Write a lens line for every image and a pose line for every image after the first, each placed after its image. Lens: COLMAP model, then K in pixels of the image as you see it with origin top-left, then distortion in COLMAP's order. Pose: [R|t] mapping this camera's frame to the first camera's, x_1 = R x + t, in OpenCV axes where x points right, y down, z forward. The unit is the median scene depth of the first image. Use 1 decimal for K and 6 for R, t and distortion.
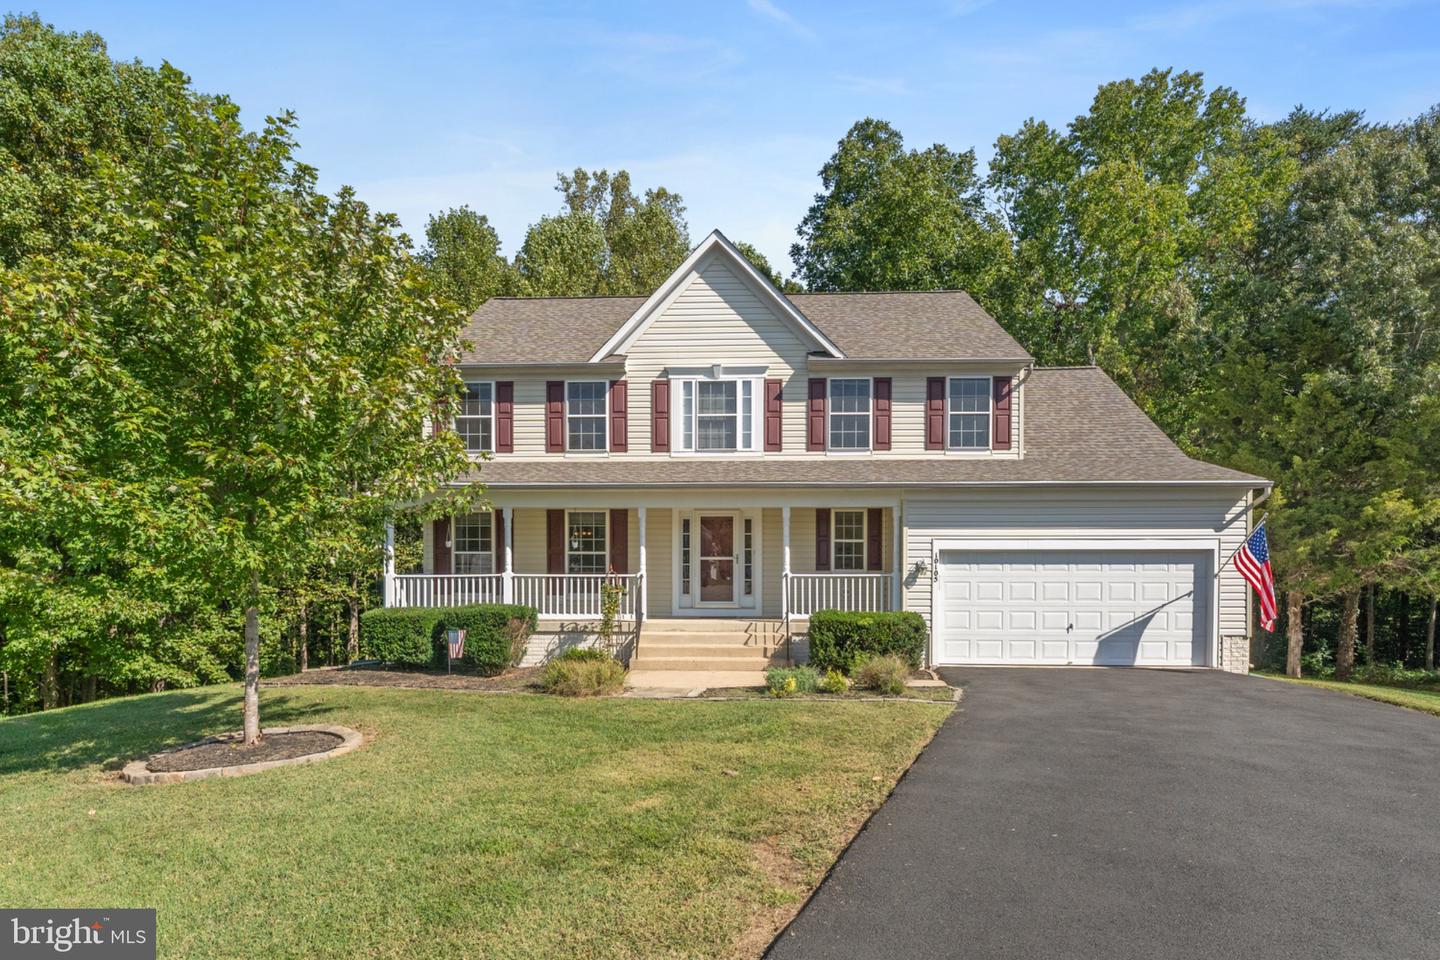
lens RADIAL K [[586.8, 0, 722.6], [0, 586.8, 583.3], [0, 0, 1]] dist [-0.000636, 0.000186]
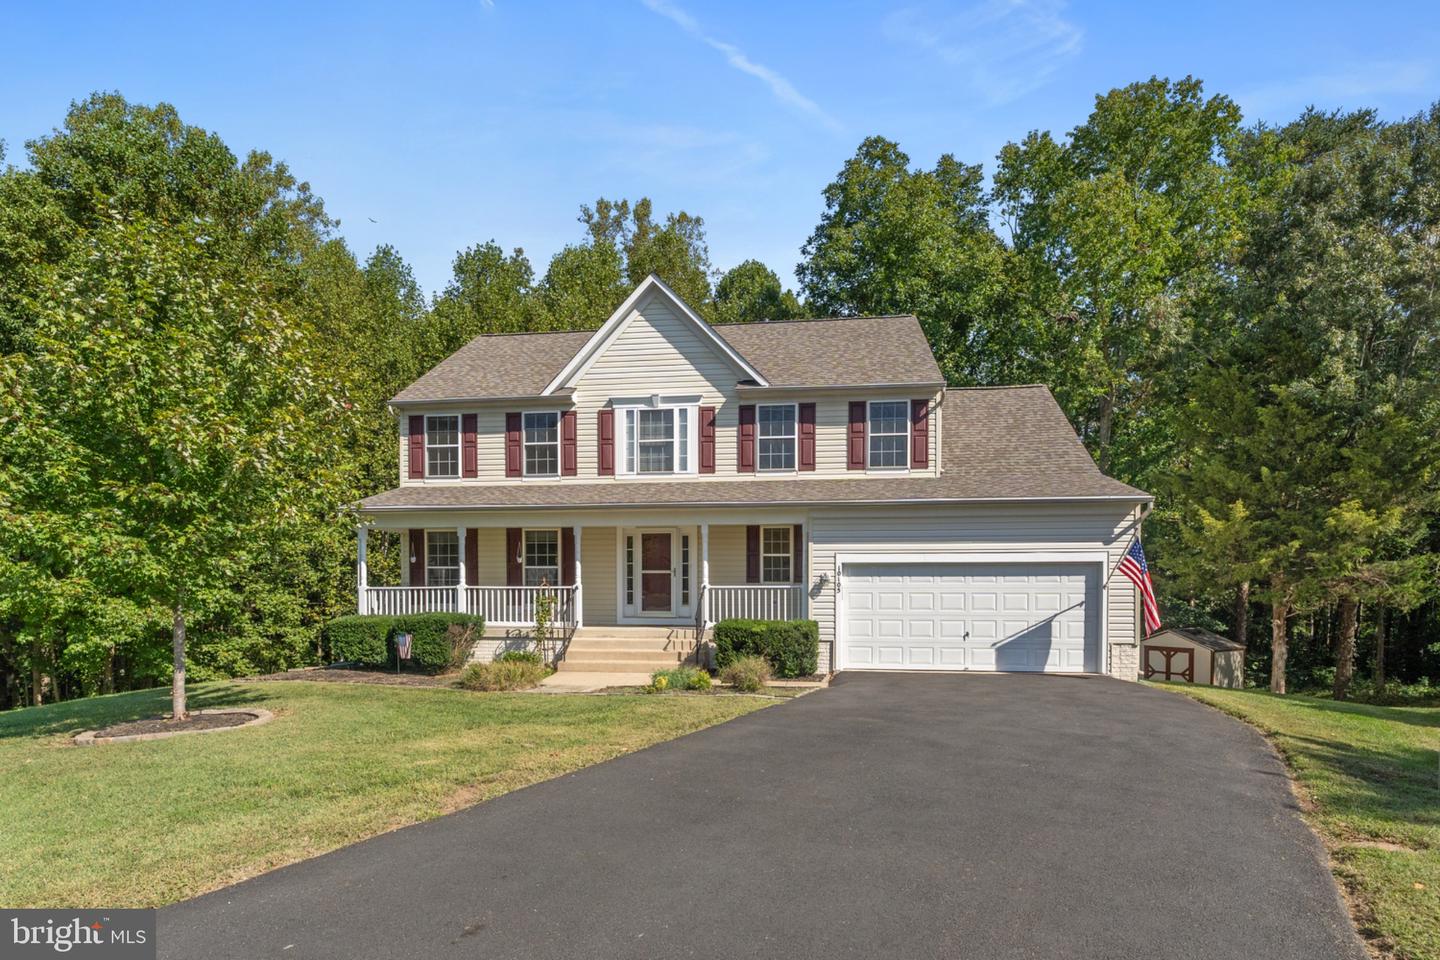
lens RADIAL K [[573.6, 0, 716.6], [0, 573.6, 600.7], [0, 0, 1]] dist [0.000653, -0.000064]
pose [[0.997697, 0.000294, -0.067830, 0.176667], [0.000168, 0.999977, 0.006800, 0.004164], [0.067830, -0.006796, 0.997674, -0.061387]]
